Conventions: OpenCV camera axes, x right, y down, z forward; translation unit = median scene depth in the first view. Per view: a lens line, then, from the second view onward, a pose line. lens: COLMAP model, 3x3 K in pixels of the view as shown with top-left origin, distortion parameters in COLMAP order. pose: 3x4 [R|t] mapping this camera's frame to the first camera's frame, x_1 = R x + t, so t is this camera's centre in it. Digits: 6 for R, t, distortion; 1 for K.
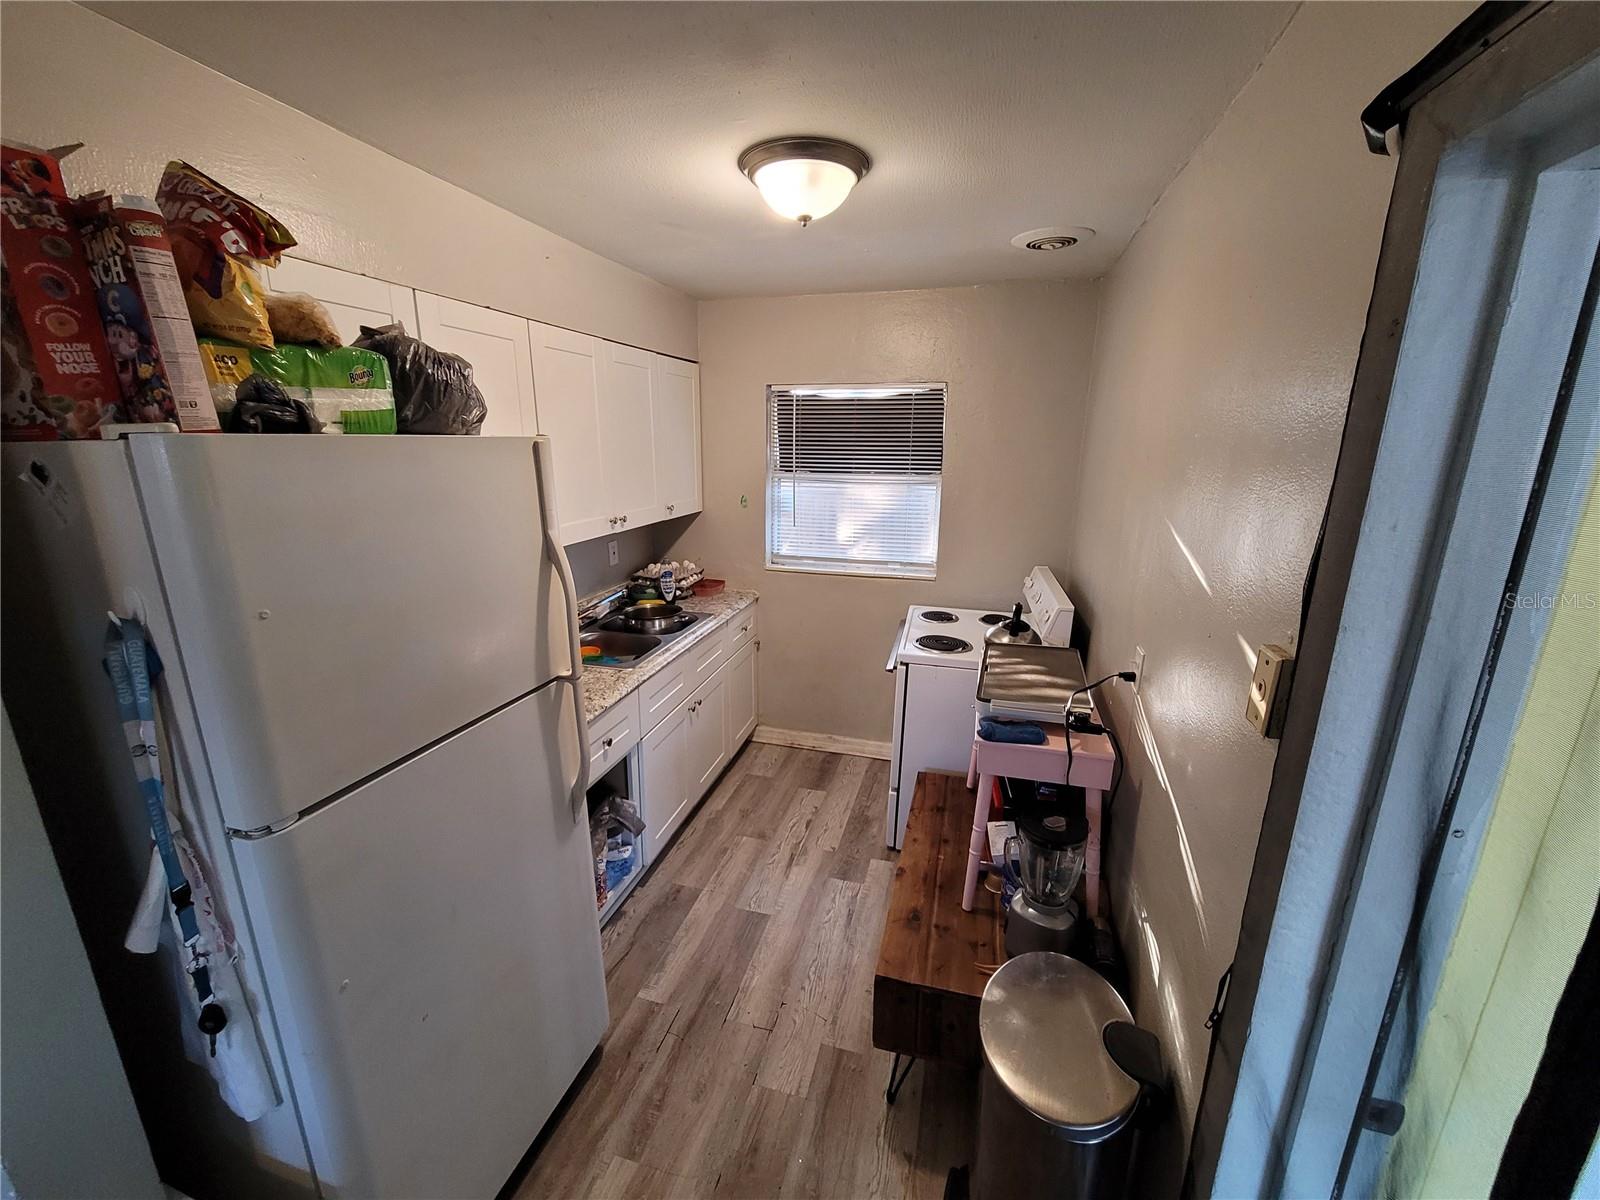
lens RADIAL K [[652.6, 0, 796.4], [0, 652.6, 607.5], [0, 0, 1]] dist [0.001032, -0.001084]
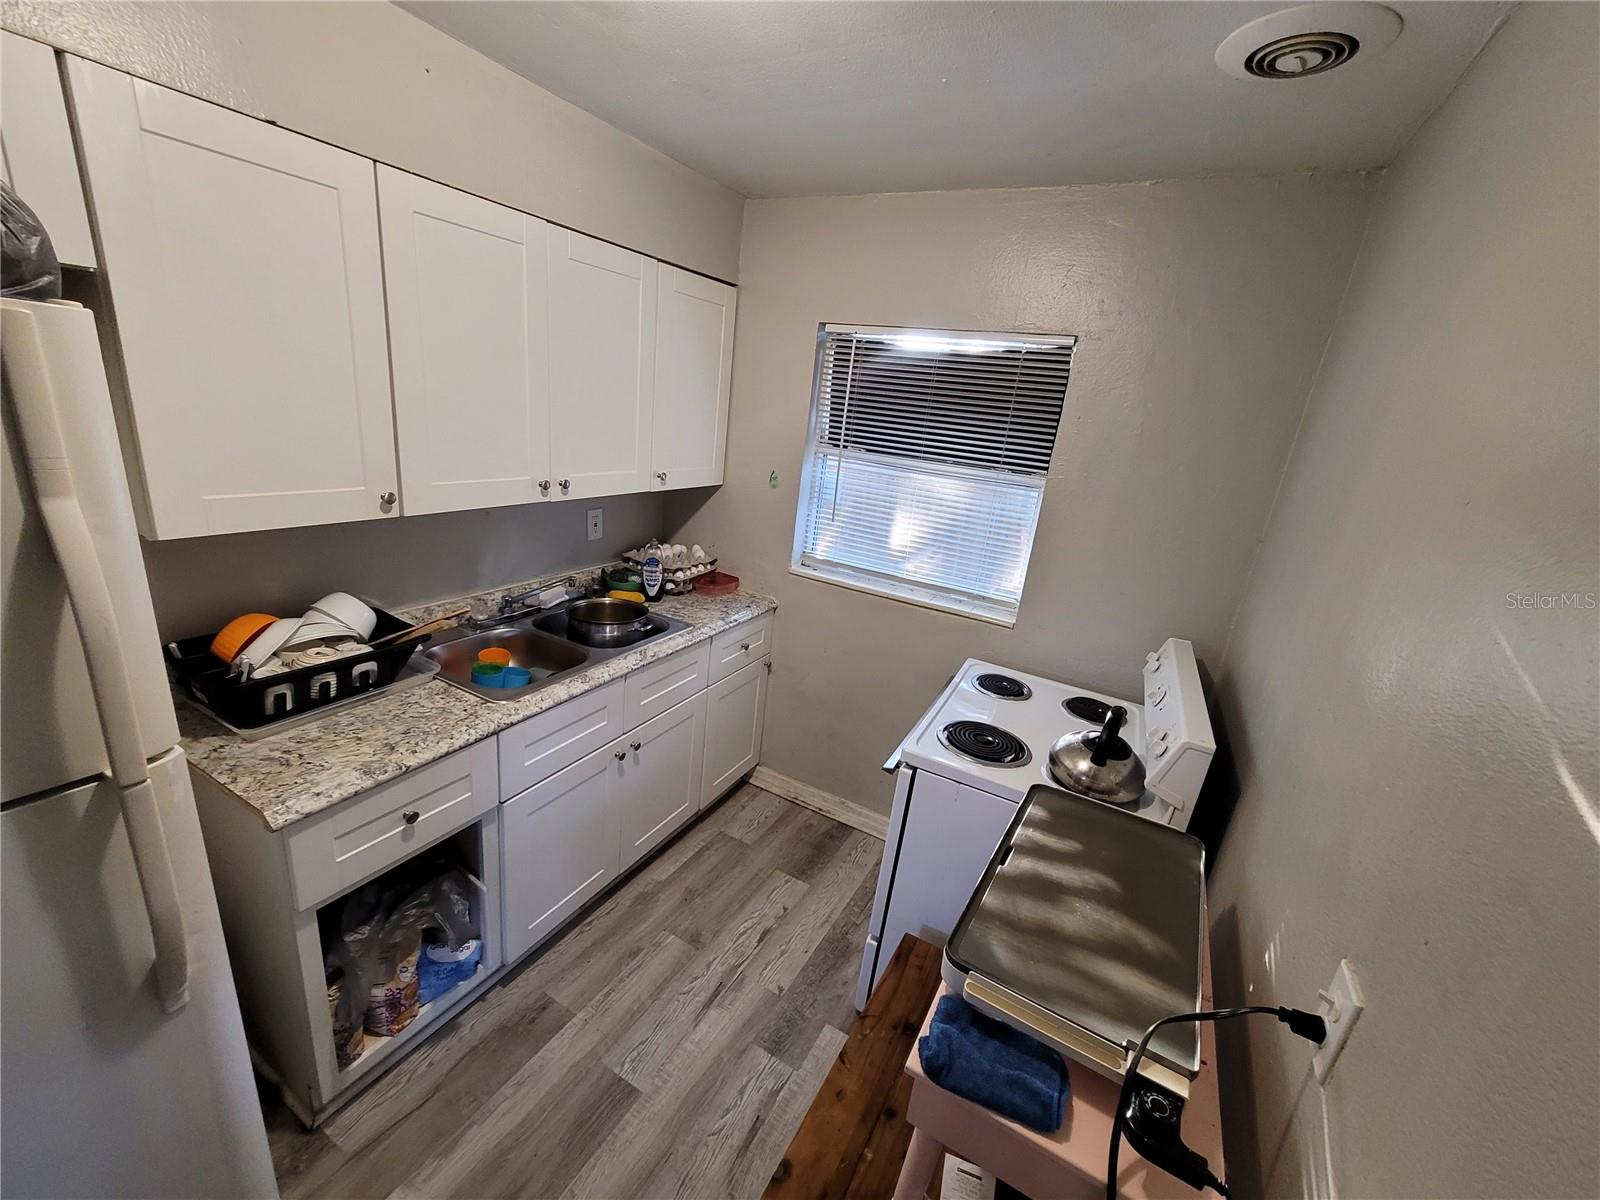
lens RADIAL K [[652.6, 0, 795.6], [0, 652.6, 606.8], [0, 0, 1]] dist [0.001032, -0.001084]
pose [[0.967227, 0.163104, -0.194597, 0.152532], [-0.154896, 0.986298, 0.056780, -0.085249], [0.201192, -0.024777, 0.979238, 0.350556]]
